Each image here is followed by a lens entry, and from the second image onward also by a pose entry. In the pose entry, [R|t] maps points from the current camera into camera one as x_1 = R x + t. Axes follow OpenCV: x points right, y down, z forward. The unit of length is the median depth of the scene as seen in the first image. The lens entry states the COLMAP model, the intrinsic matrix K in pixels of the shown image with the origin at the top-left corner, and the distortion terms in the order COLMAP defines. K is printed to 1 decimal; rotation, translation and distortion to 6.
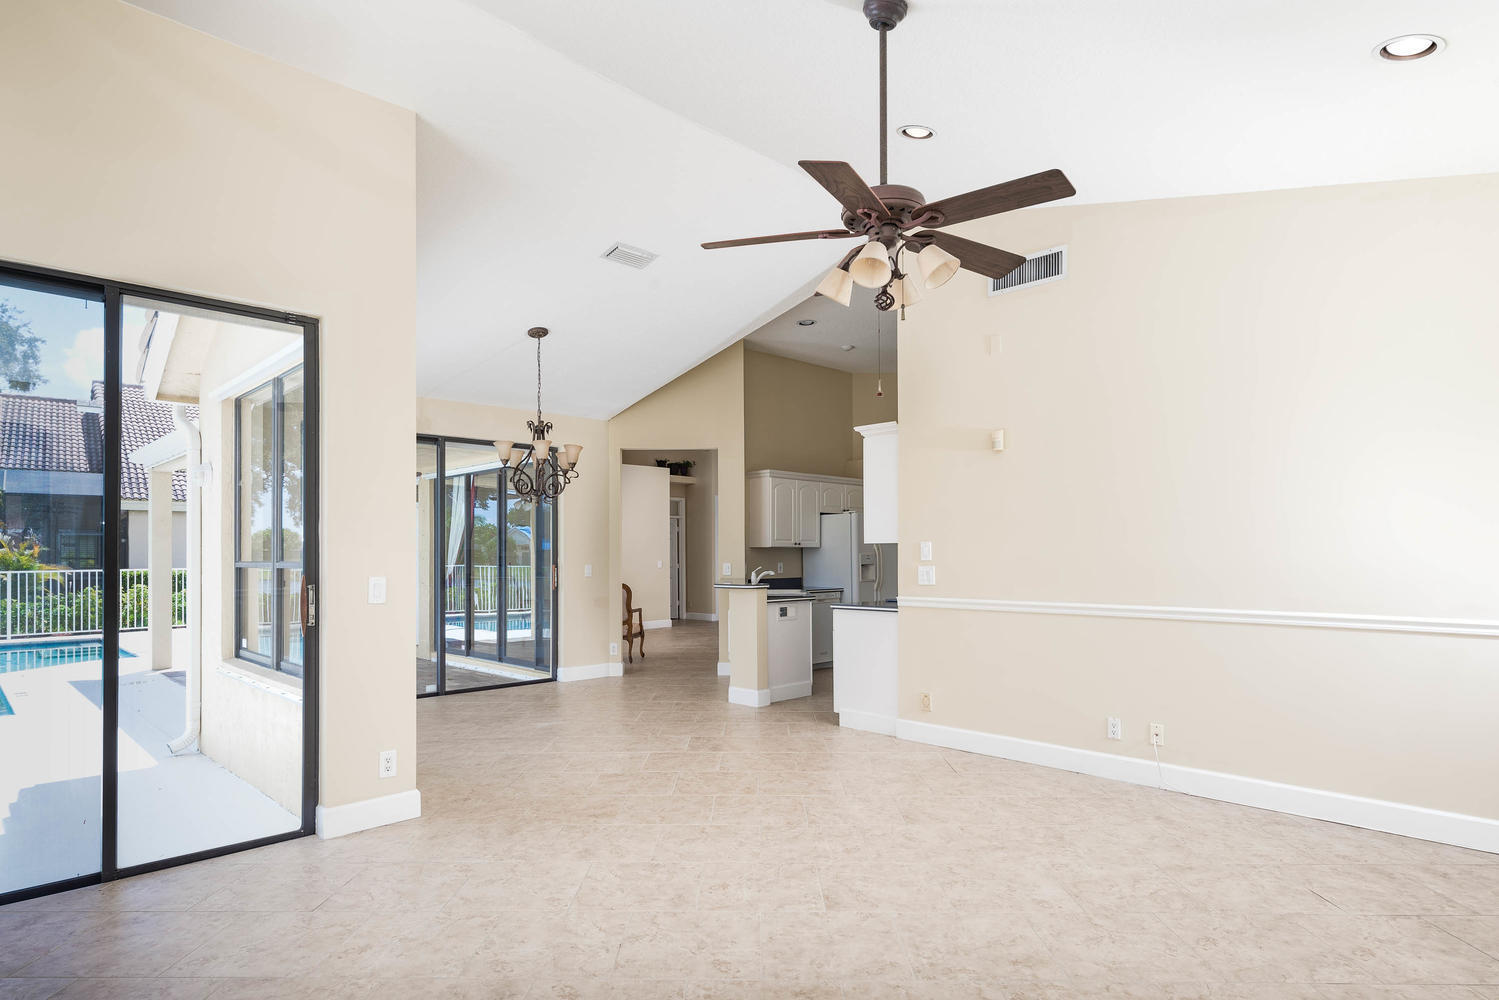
lens RADIAL K [[823.3, 0, 751.4], [0, 823.3, 541.5], [0, 0, 1]] dist [0.003051, 0.001194]
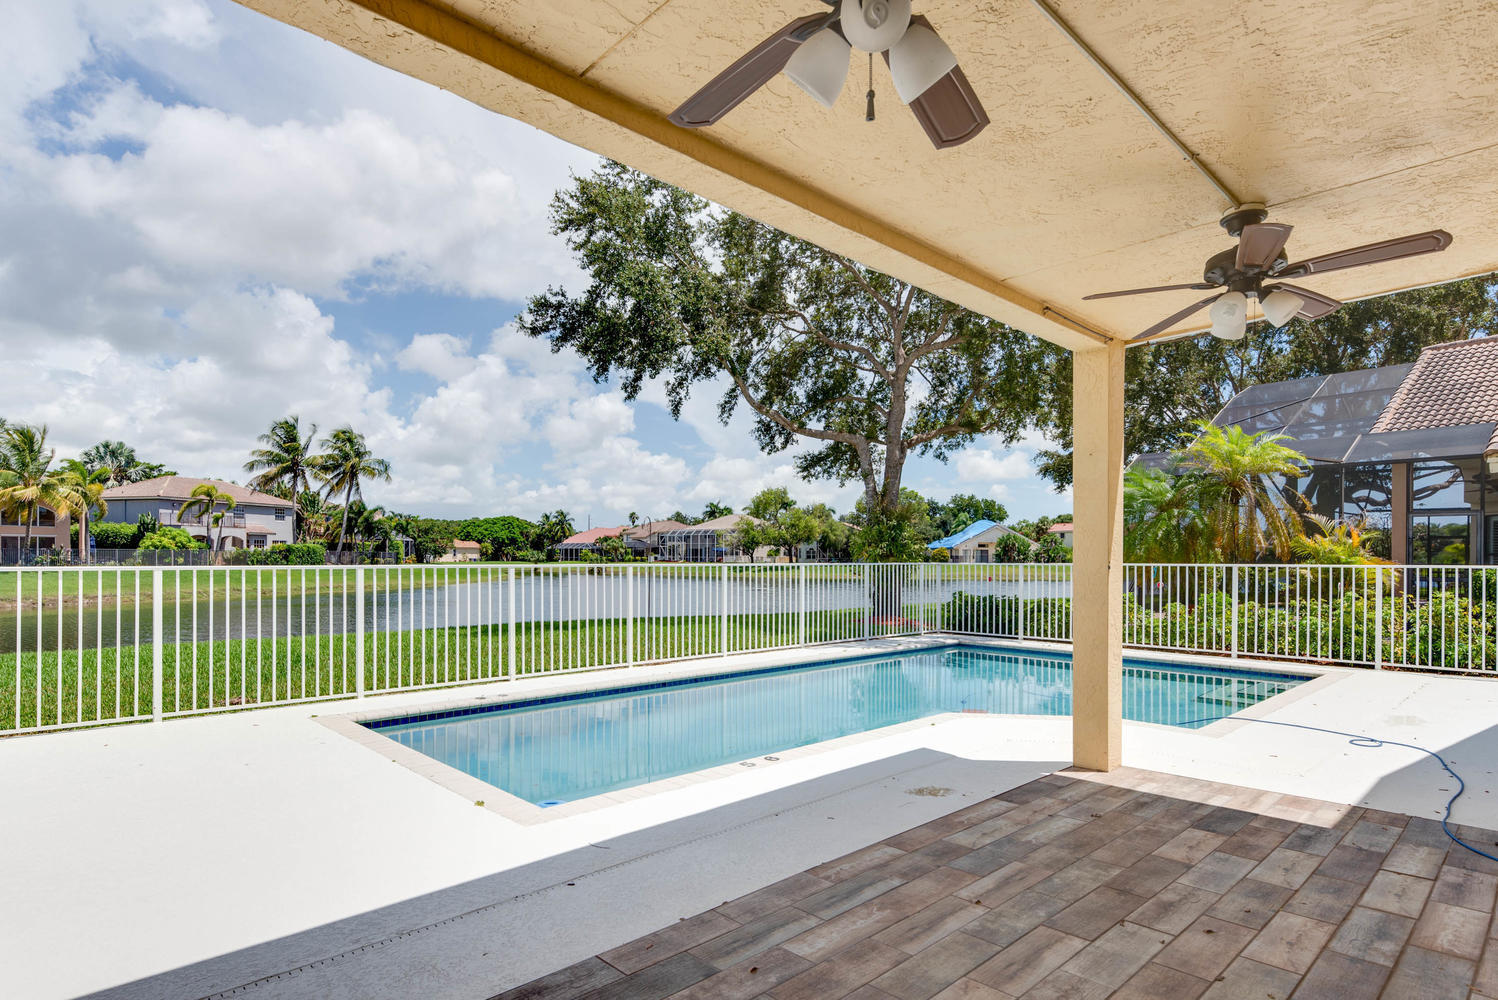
lens RADIAL K [[822.8, 0, 750.9], [0, 822.8, 541.4], [0, 0, 1]] dist [0.003051, 0.001194]
pose [[-0.013214, -0.012058, -0.999840, -0.199185], [0.013223, 0.999838, -0.012233, 0.022365], [0.999825, -0.013383, -0.013052, 0.635767]]
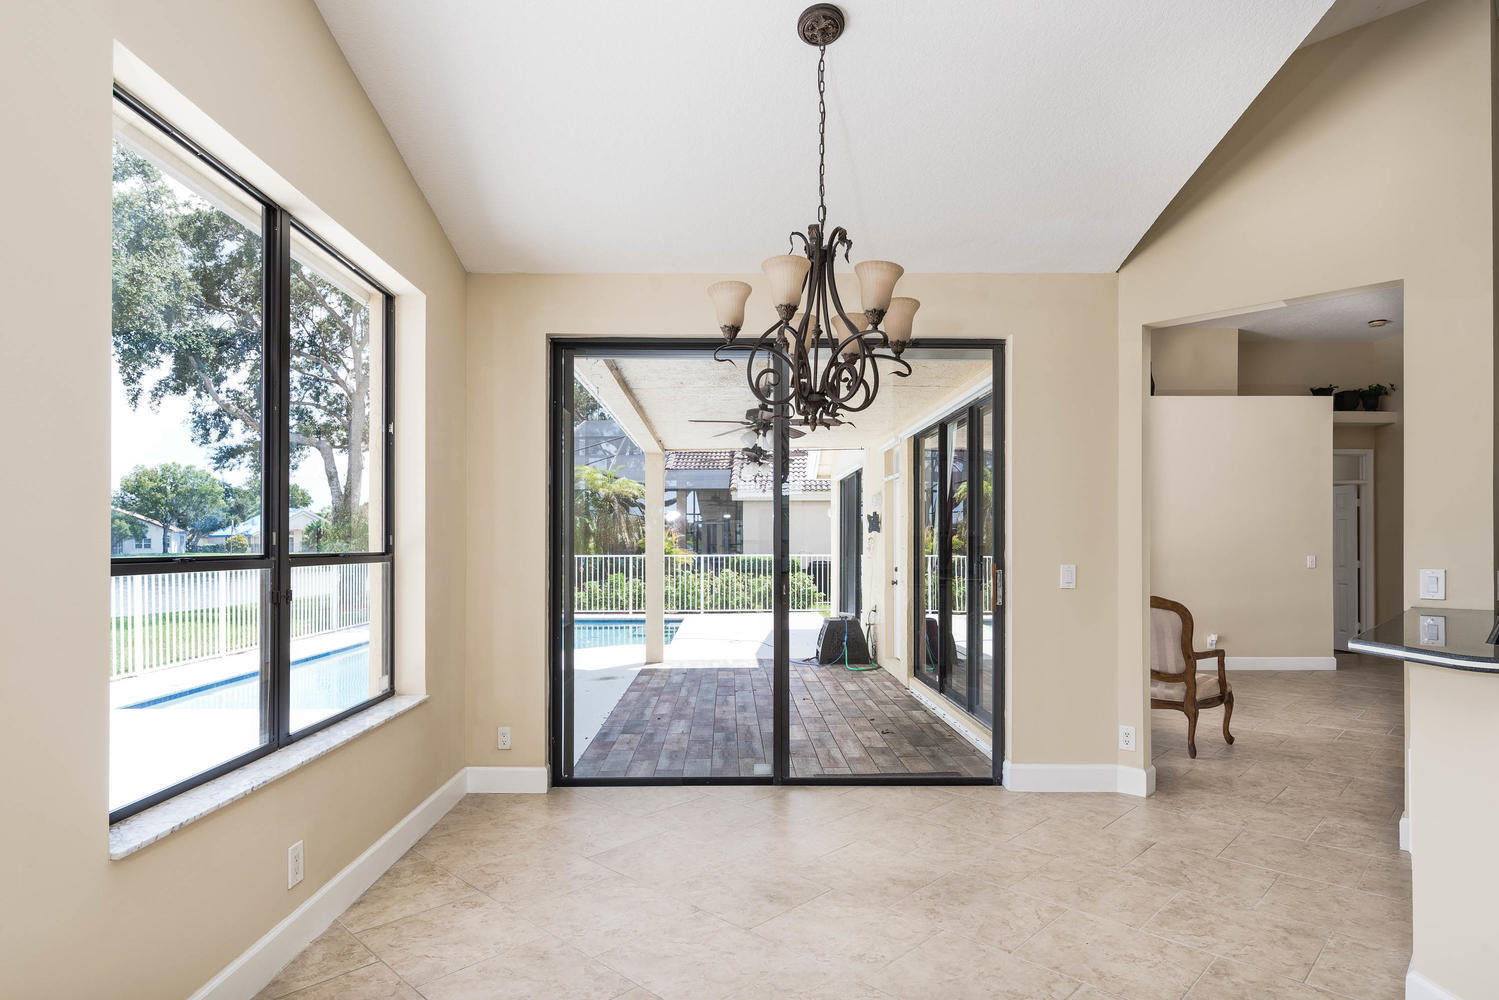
lens RADIAL K [[823.3, 0, 751.4], [0, 823.3, 541.5], [0, 0, 1]] dist [0.003051, 0.001194]
pose [[0.726117, 0.005529, -0.687549, 0.003626], [0.004083, 0.999915, 0.012352, 0.004671], [0.687559, -0.011776, 0.726033, 0.309040]]
